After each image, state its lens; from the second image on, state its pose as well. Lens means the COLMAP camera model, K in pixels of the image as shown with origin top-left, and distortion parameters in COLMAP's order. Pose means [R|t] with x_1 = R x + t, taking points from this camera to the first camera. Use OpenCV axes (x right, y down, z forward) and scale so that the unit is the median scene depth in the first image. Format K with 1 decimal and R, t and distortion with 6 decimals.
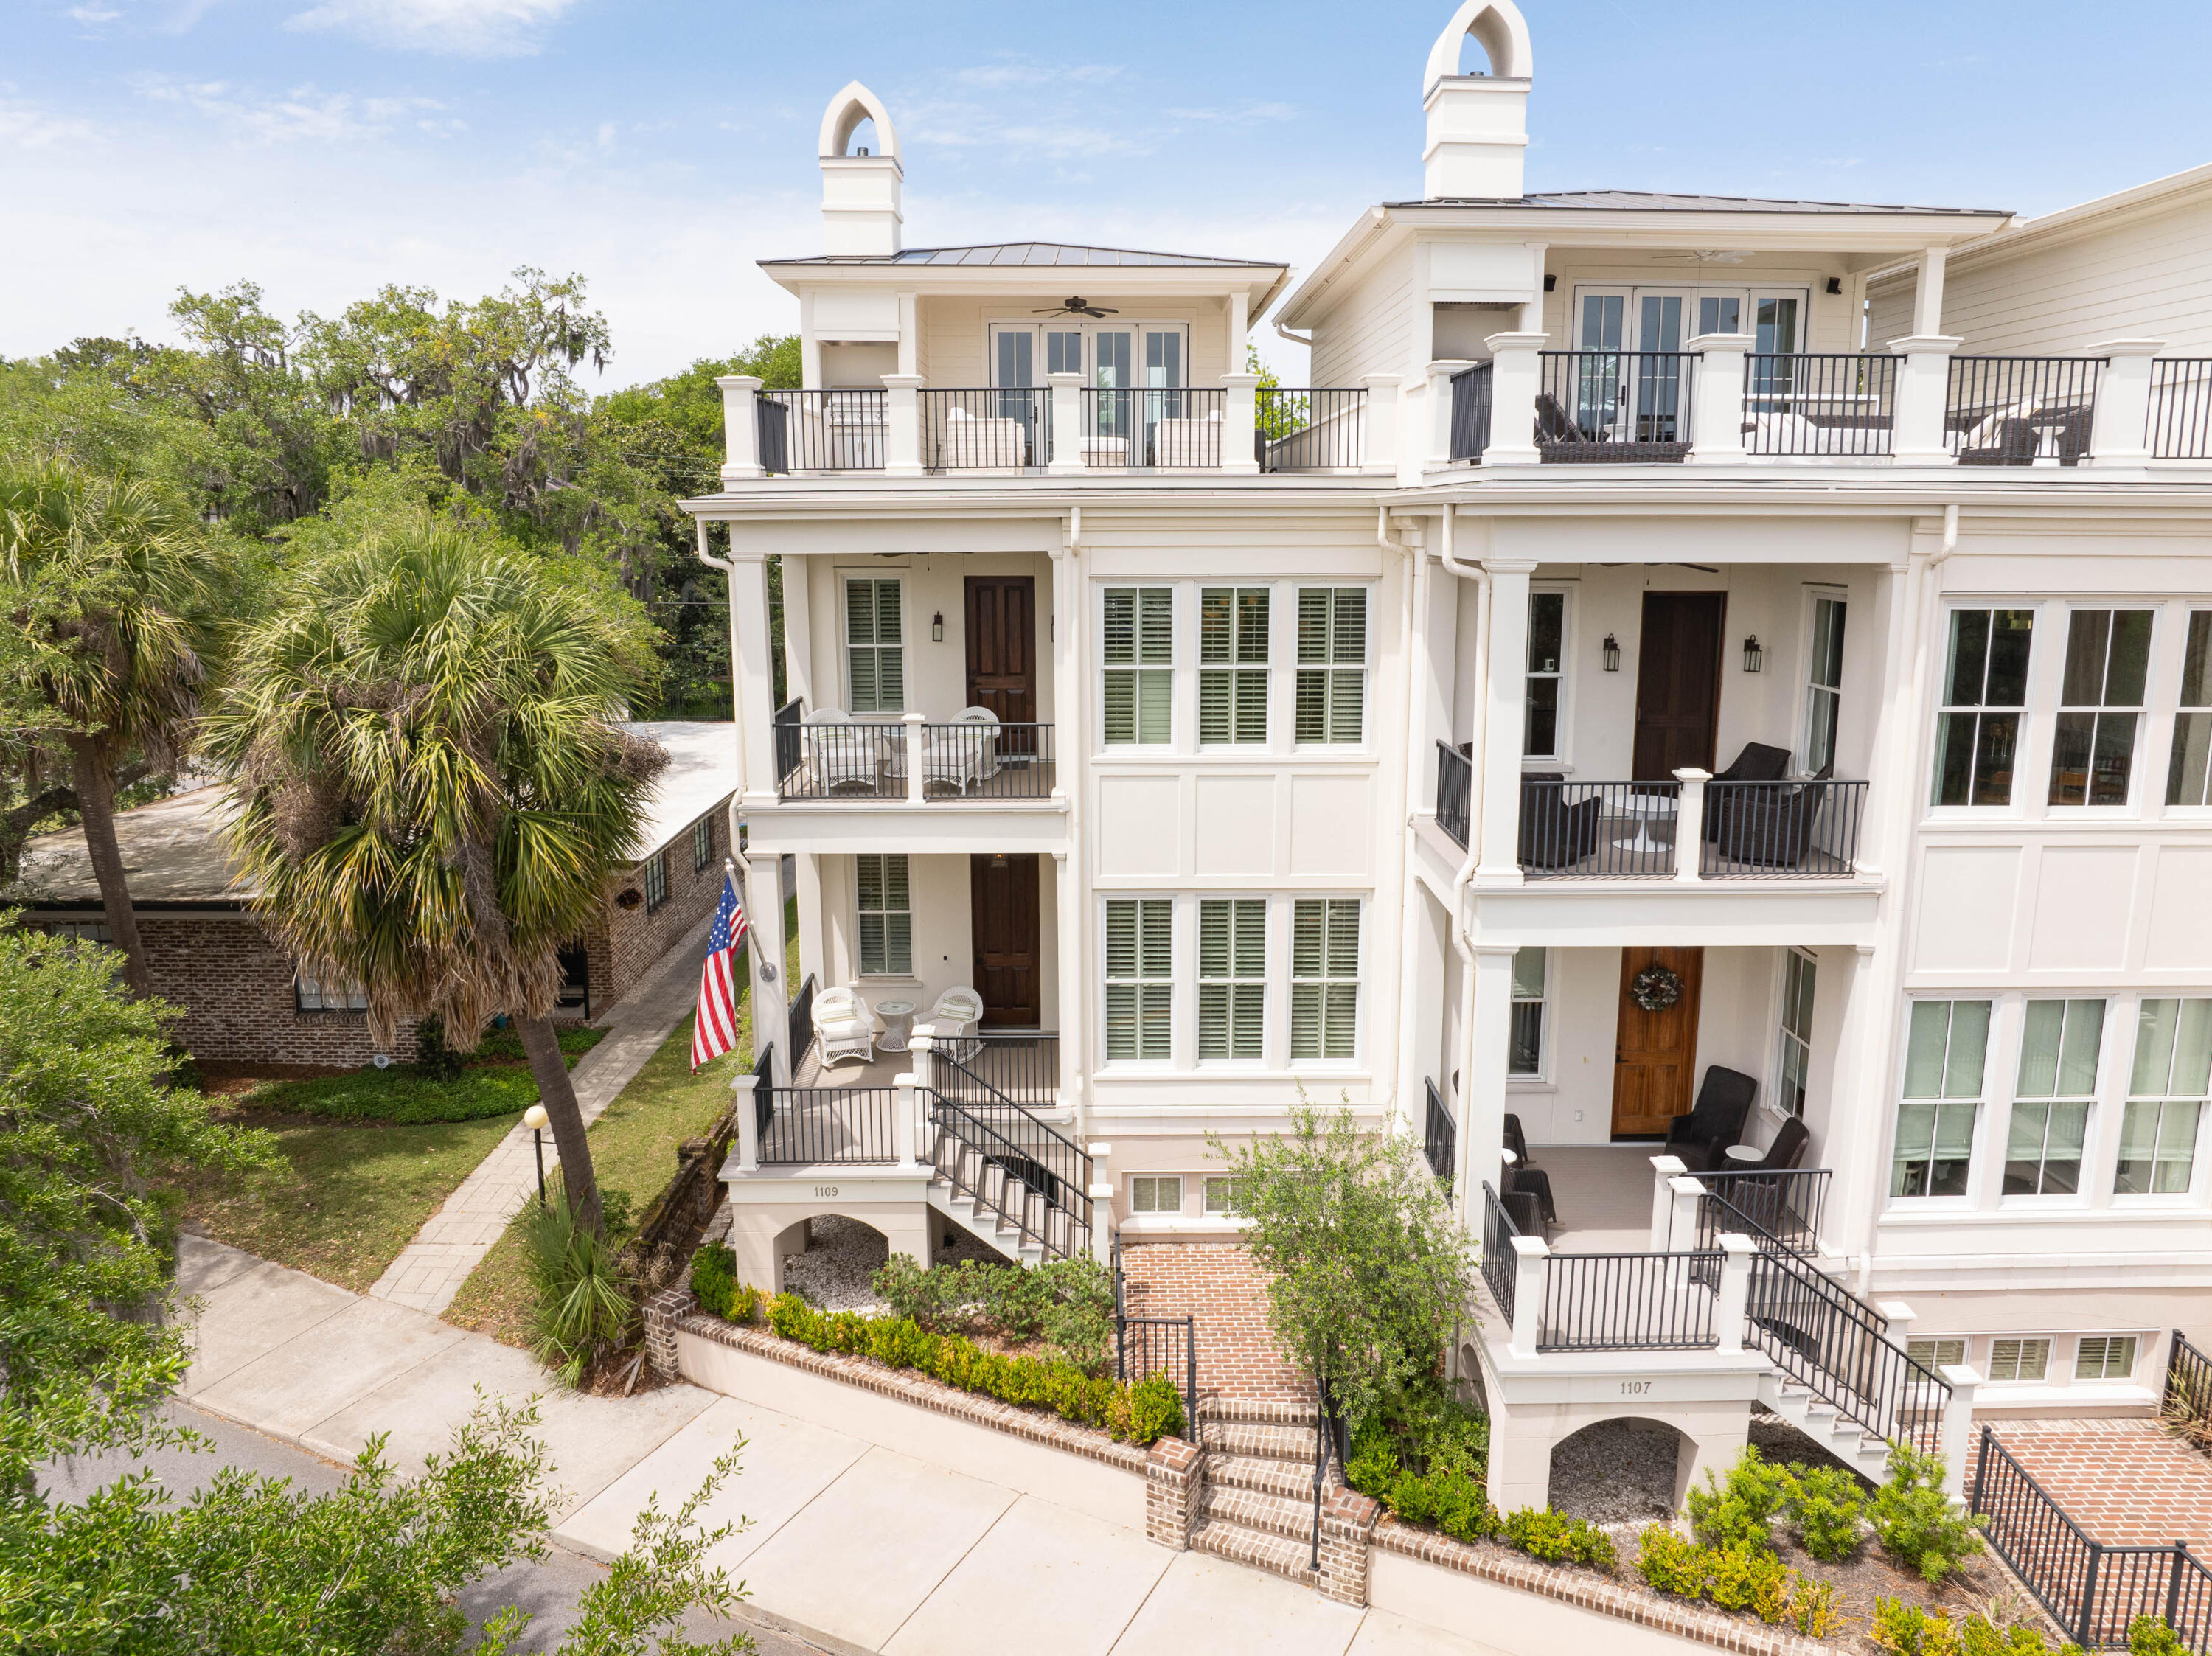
lens RADIAL K [[1558.1, 0, 1119.1], [0, 1558.1, 822.8], [0, 0, 1]] dist [-0.036760, 0.000033]
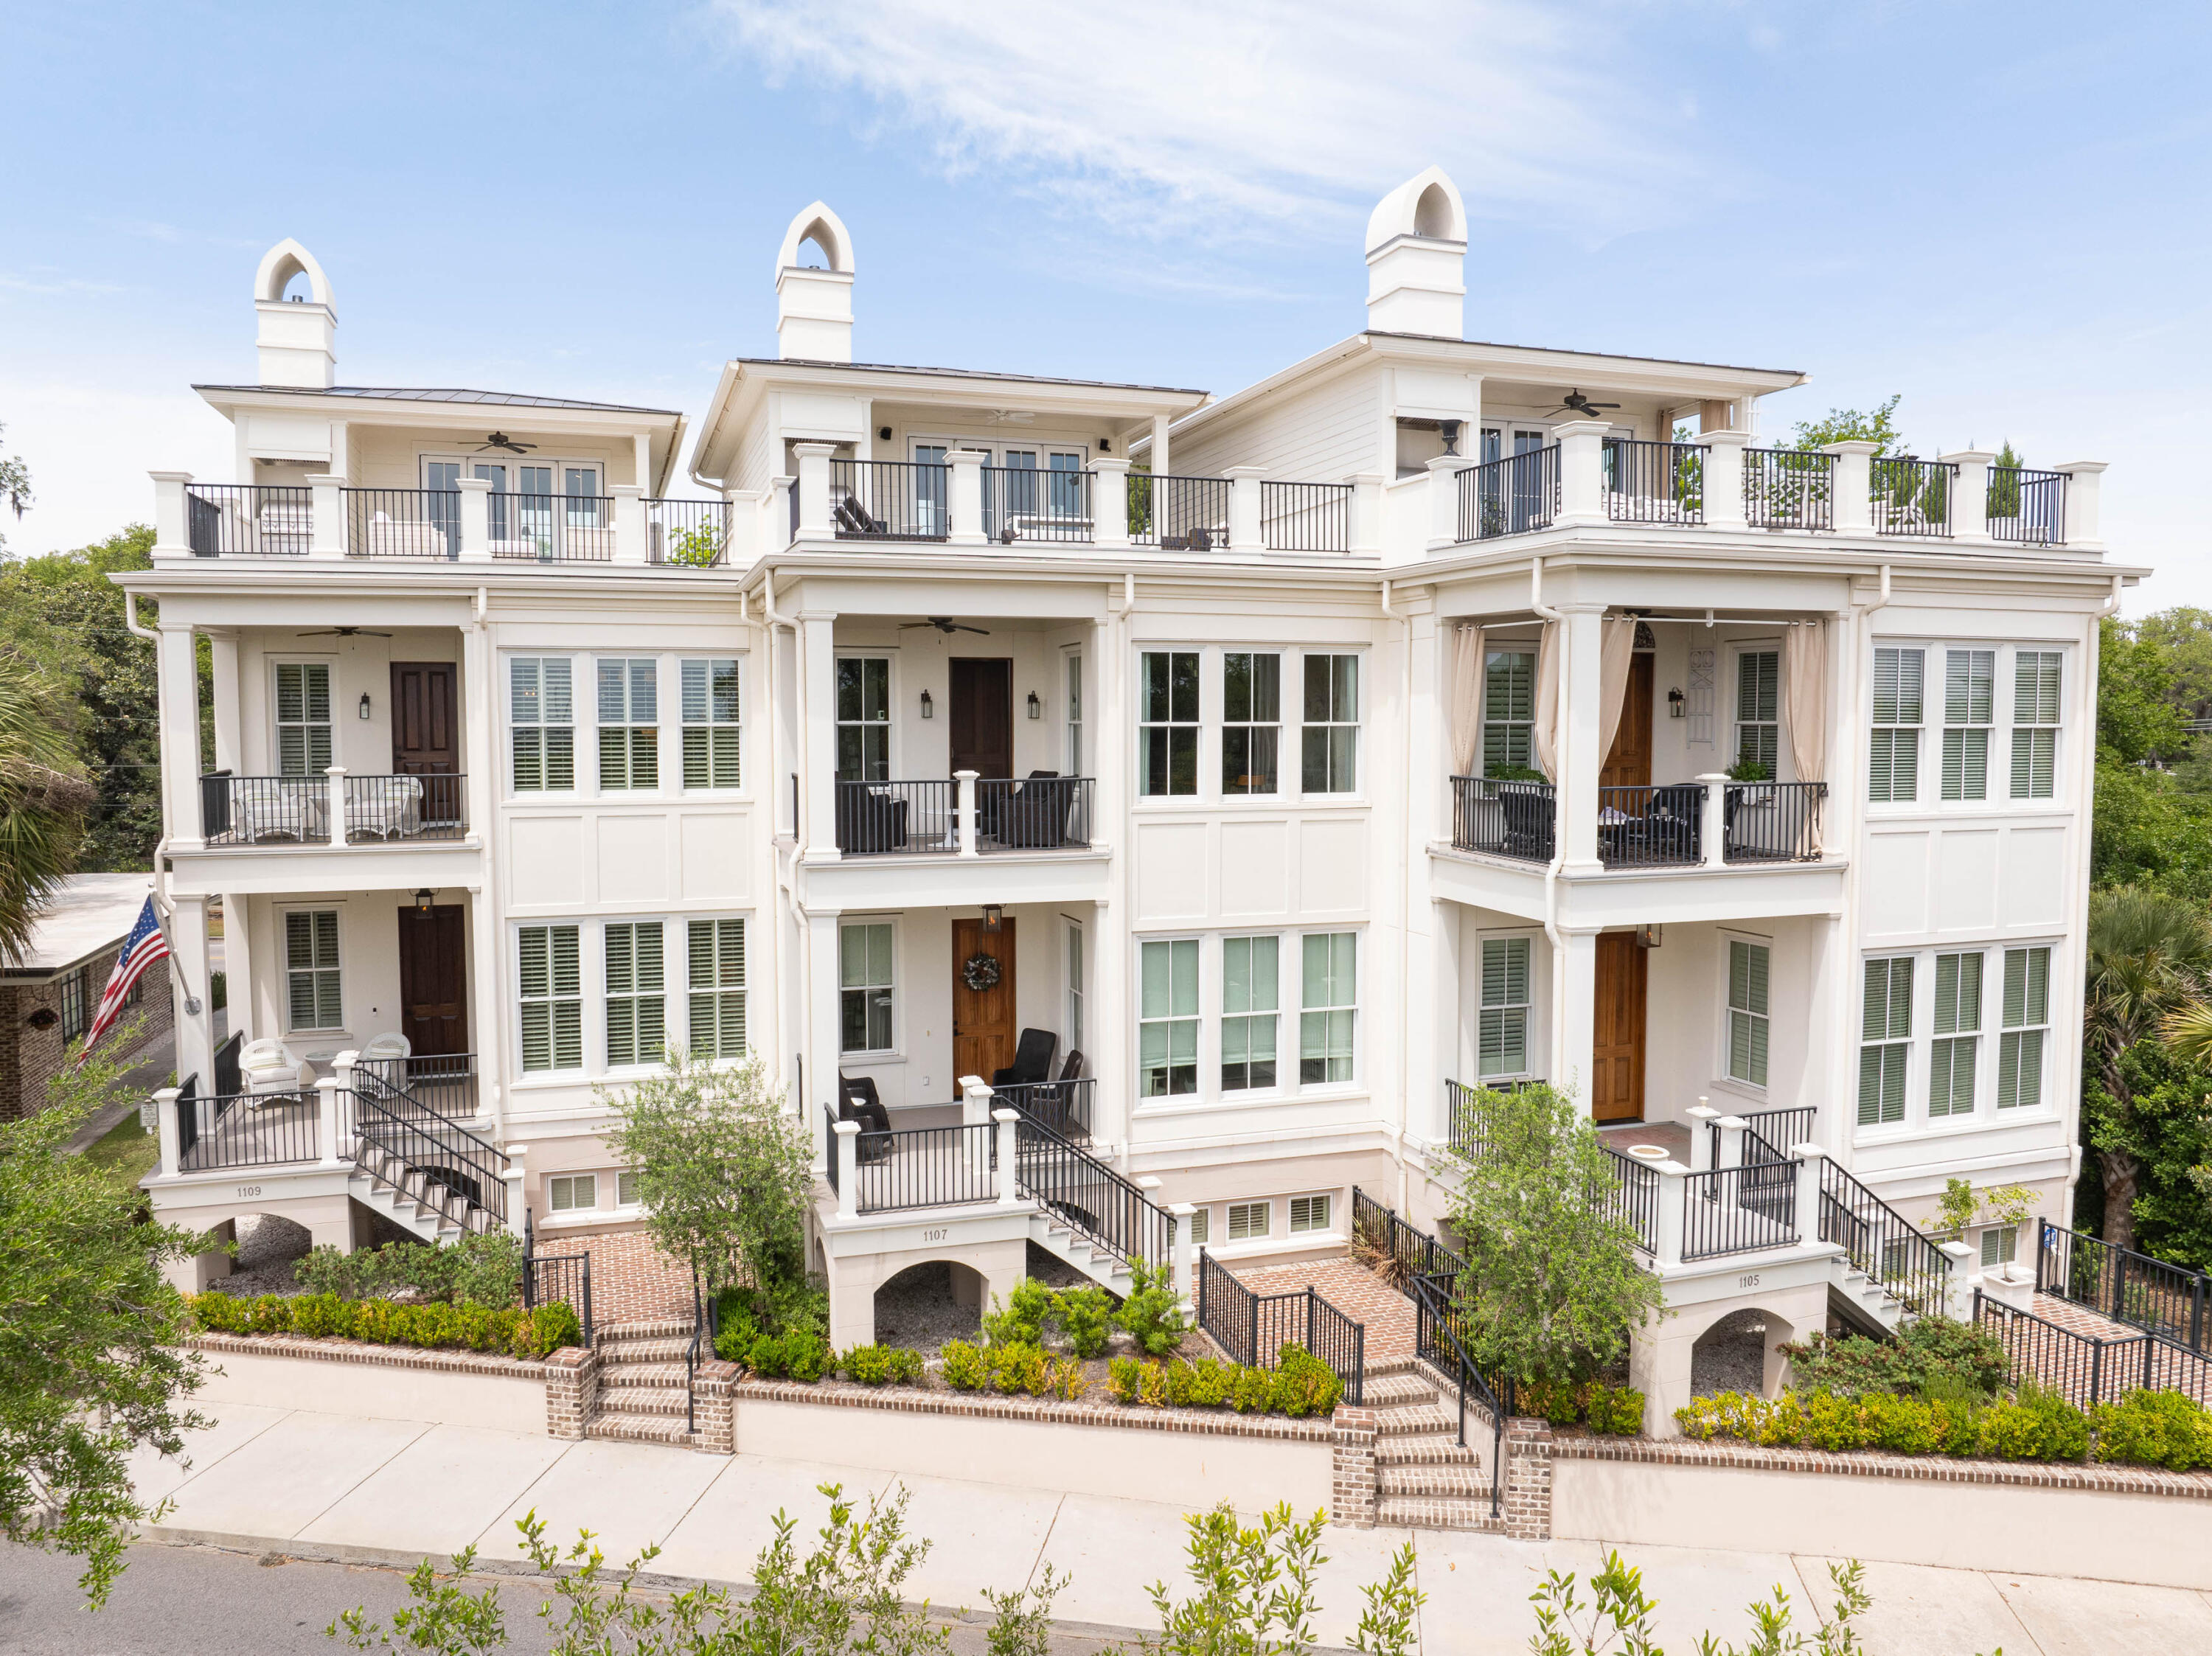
lens RADIAL K [[1558.1, 0, 1110.9], [0, 1558.1, 820.8], [0, 0, 1]] dist [-0.036760, 0.000033]
pose [[0.952727, -0.019231, 0.303220, 0.067216], [0.057715, 0.991279, -0.118470, 0.141538], [-0.298297, 0.130370, 0.945528, -0.240195]]
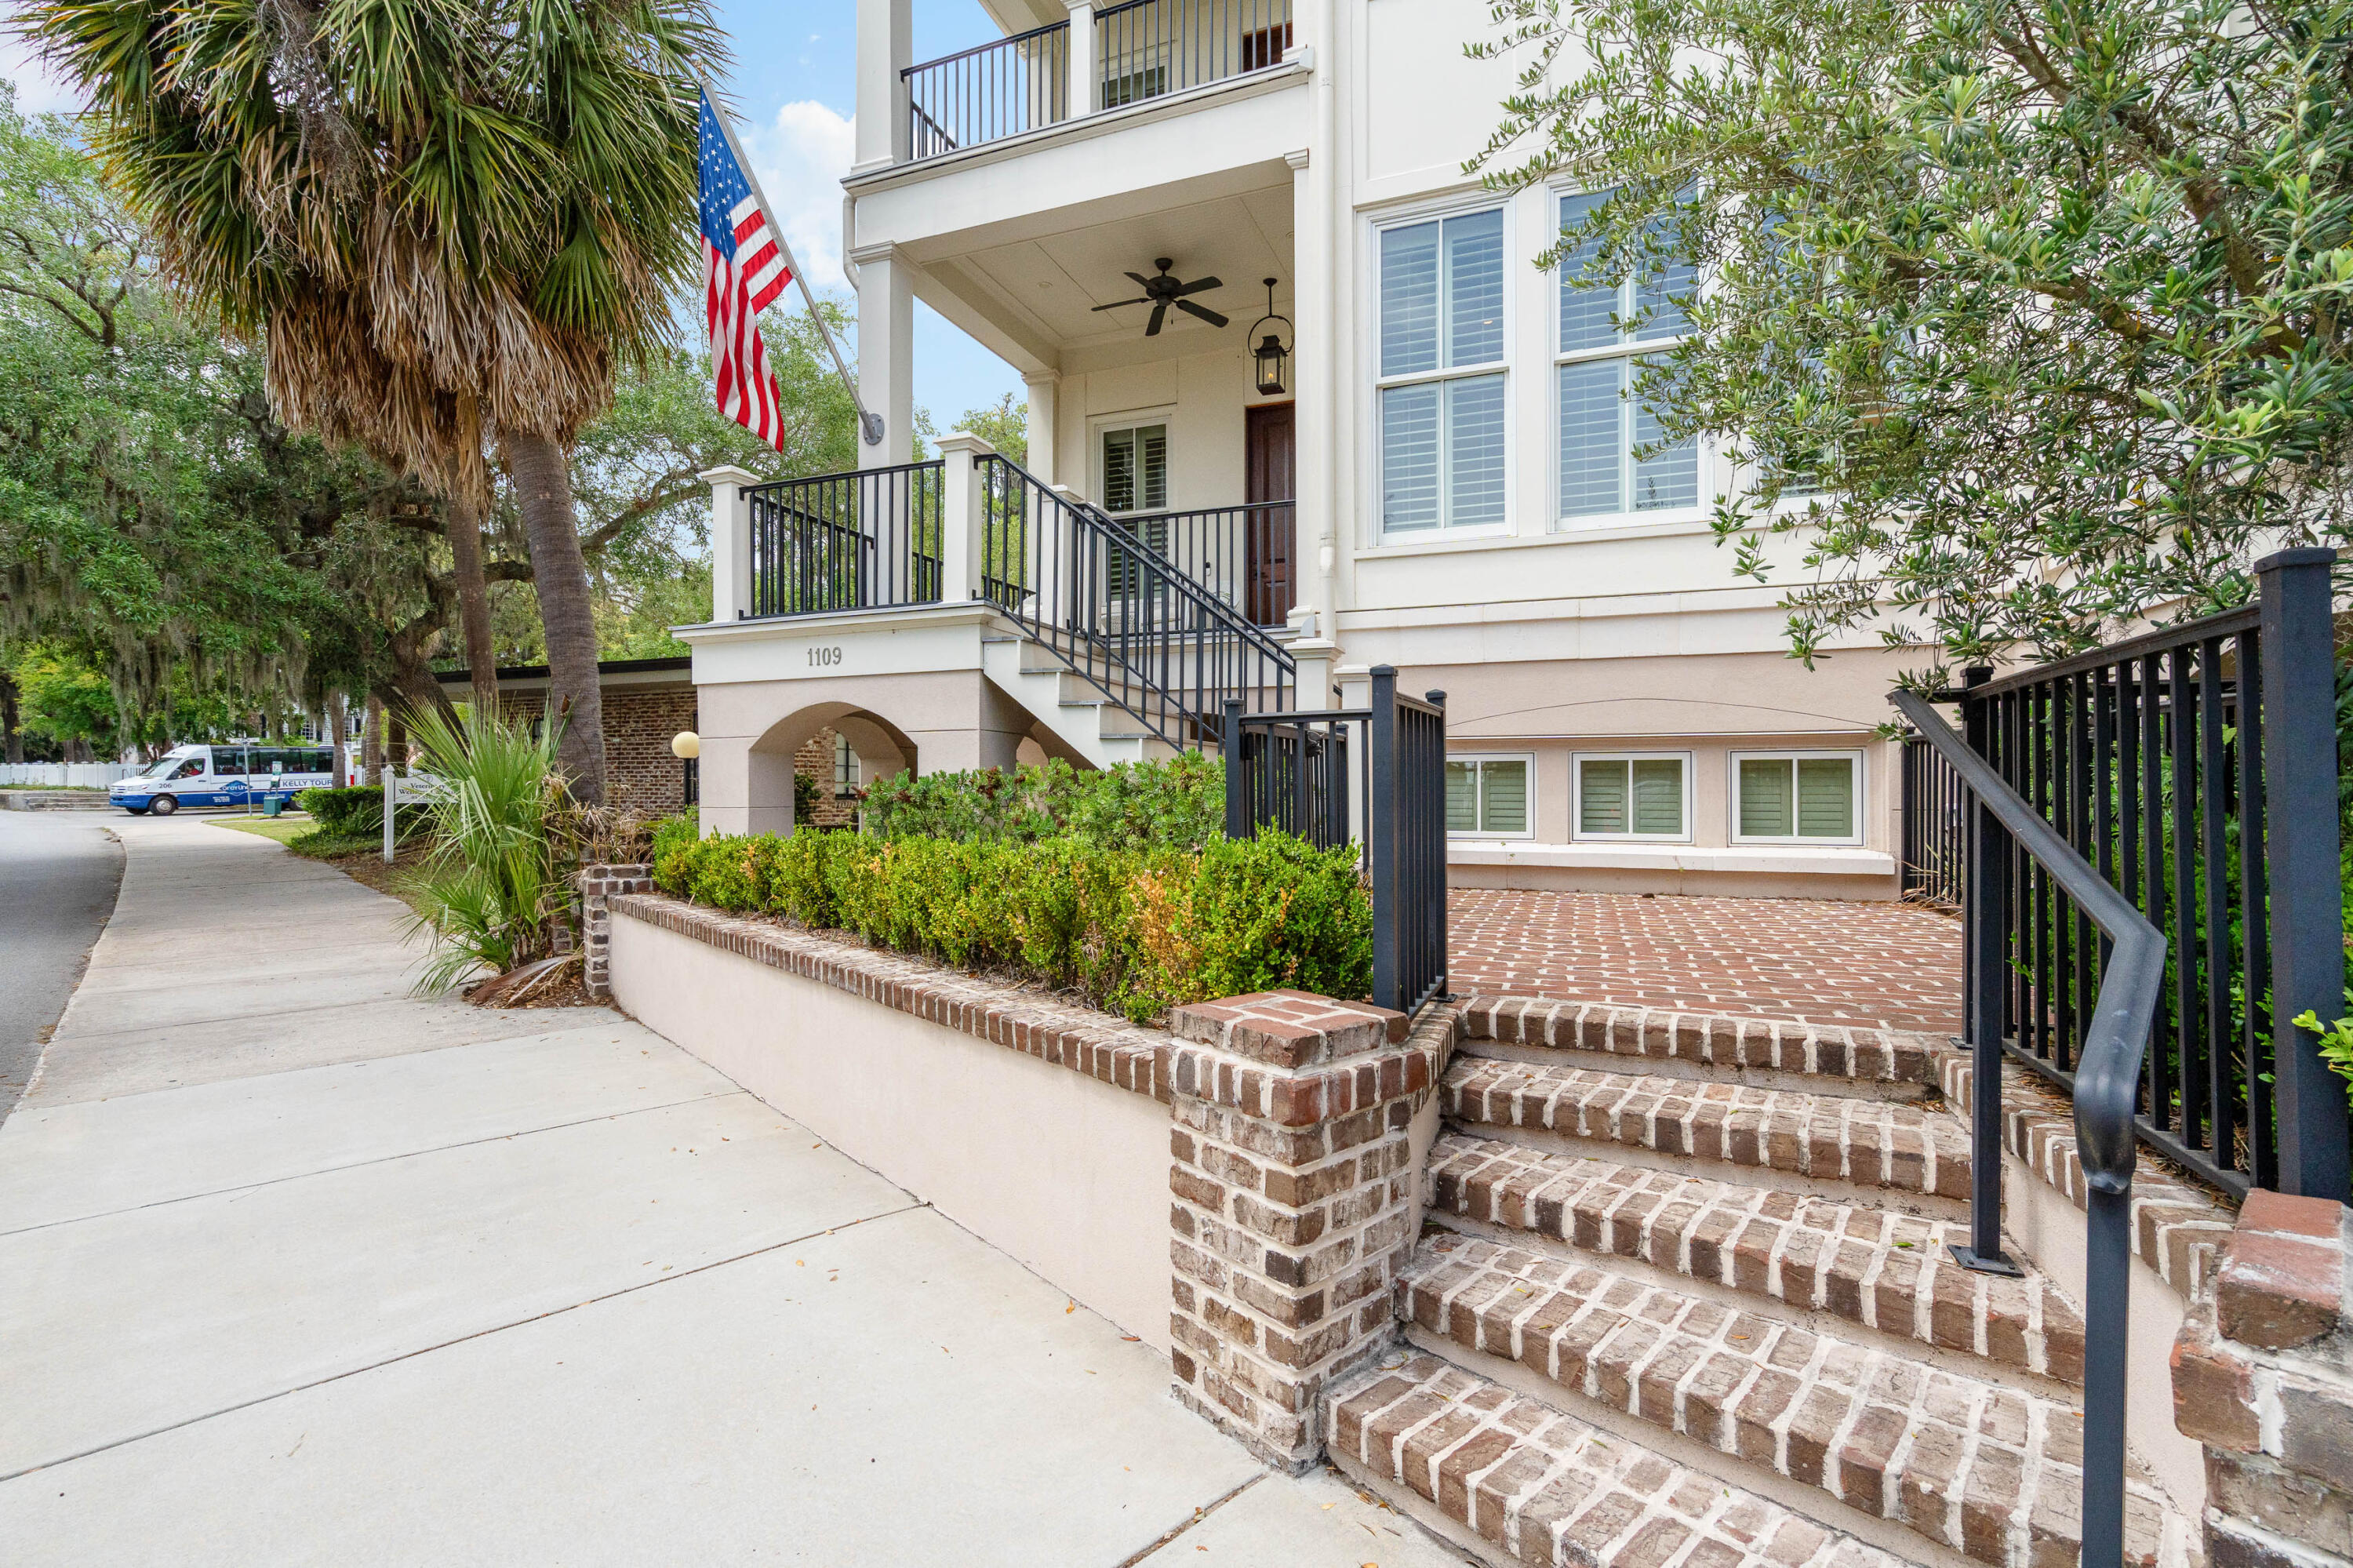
lens RADIAL K [[1067.3, 0, 1166.2], [0, 1067.3, 784.2], [0, 0, 1]] dist [0.000414, 0.000077]
pose [[0.924564, -0.002586, -0.381018, 0.070116], [-0.069175, 0.982220, -0.174524, 0.340495], [0.374695, 0.187716, 0.907946, 0.706364]]
